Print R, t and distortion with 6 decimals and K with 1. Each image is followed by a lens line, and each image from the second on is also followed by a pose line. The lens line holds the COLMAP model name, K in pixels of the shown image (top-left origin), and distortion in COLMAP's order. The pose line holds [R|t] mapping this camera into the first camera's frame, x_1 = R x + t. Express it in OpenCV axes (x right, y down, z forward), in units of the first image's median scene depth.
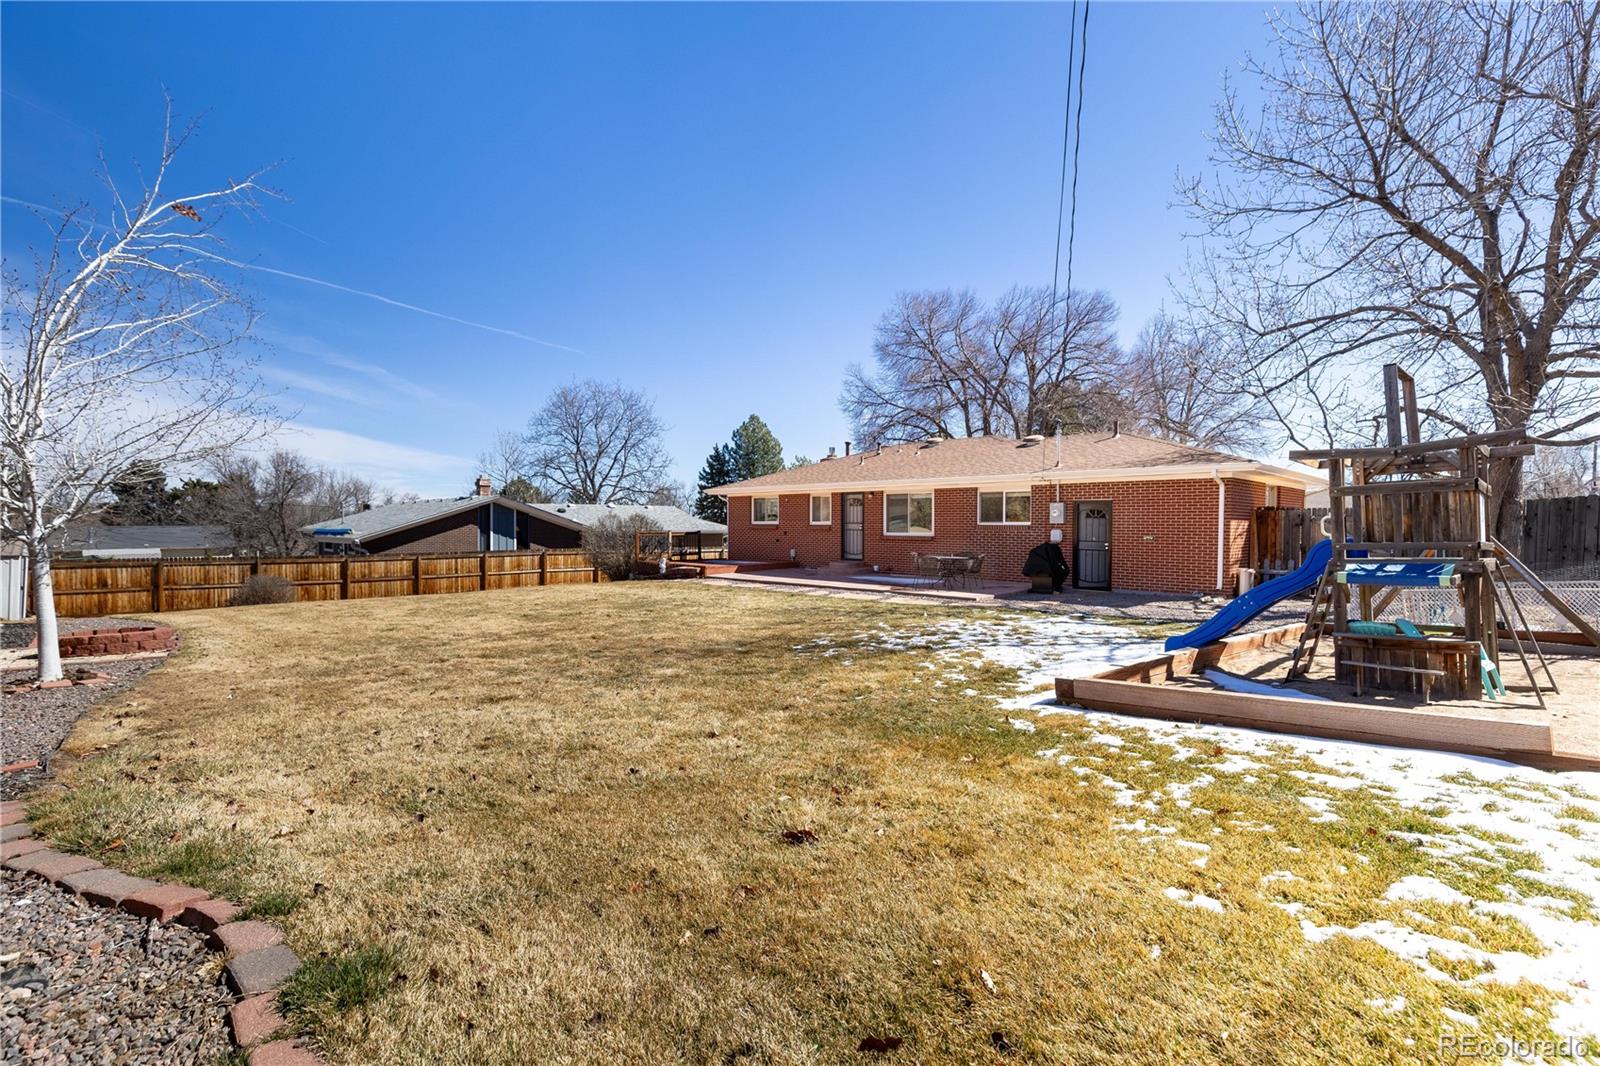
lens RADIAL K [[734.6, 0, 825.8], [0, 734.6, 522.4], [0, 0, 1]] dist [0.007589, -0.003538]
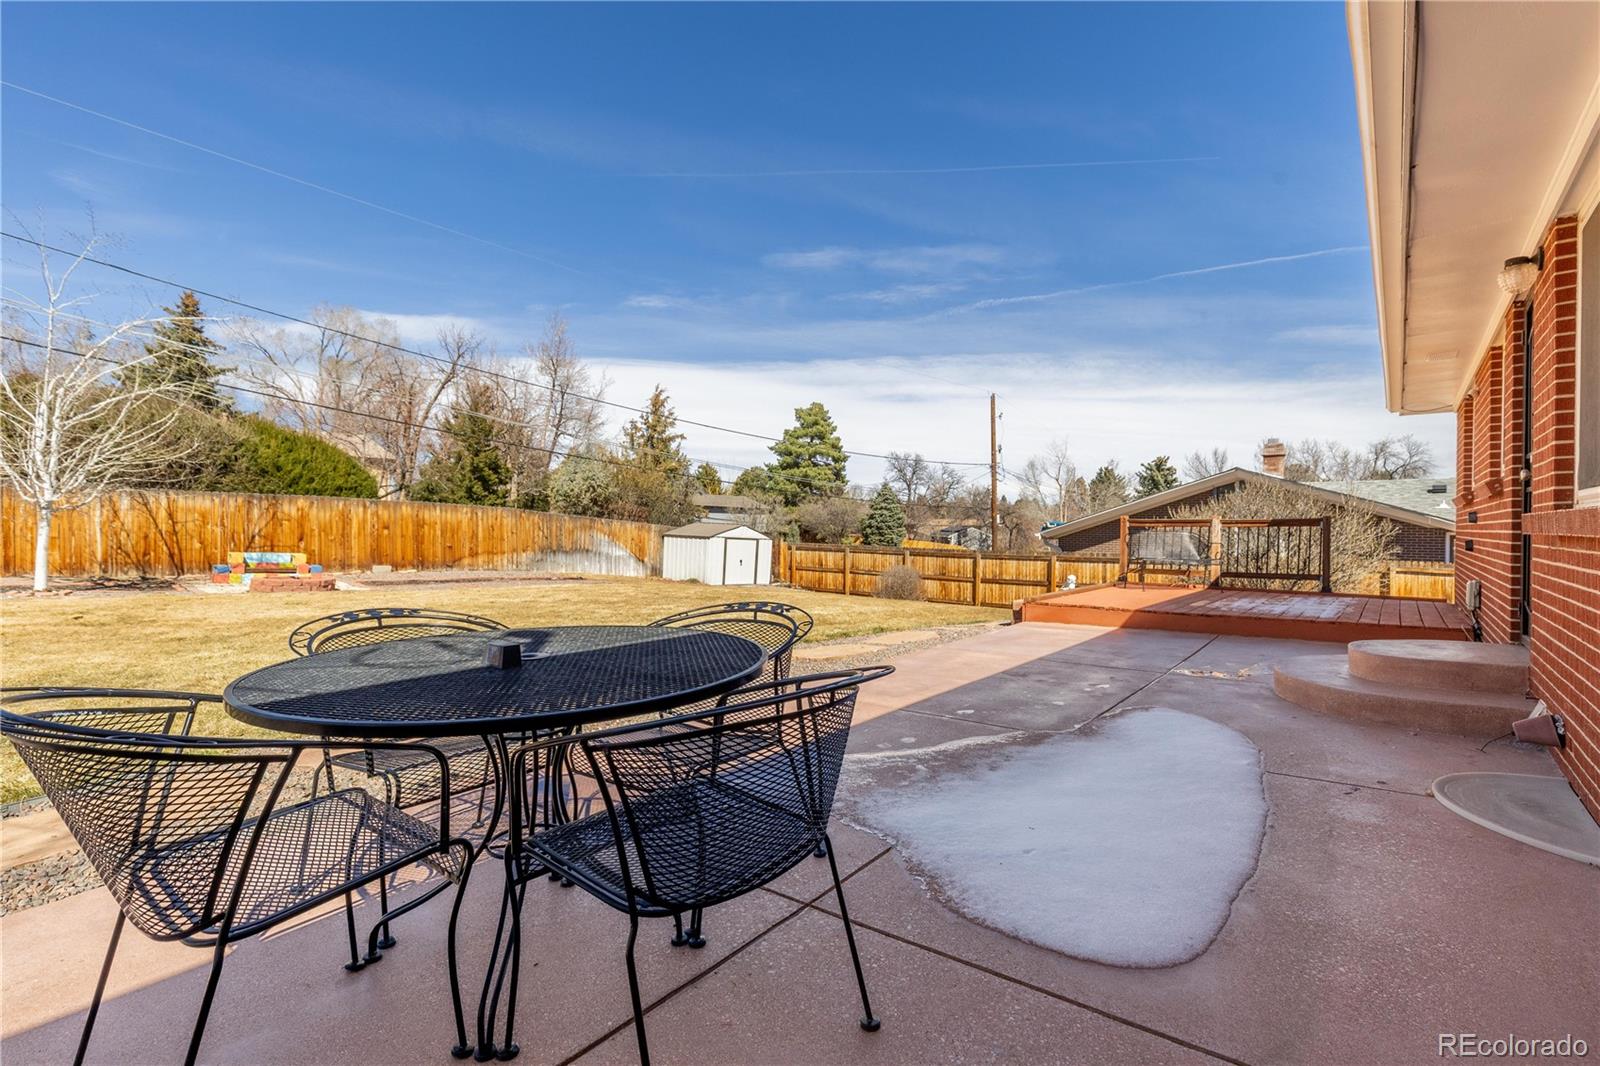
lens RADIAL K [[734.6, 0, 801.2], [0, 734.6, 545.3], [0, 0, 1]] dist [0.007589, -0.003538]
pose [[0.050148, 0.024635, -0.998438, 0.202053], [-0.003365, 0.999694, 0.024497, 0.017586], [0.998736, 0.002131, 0.050215, 0.740008]]
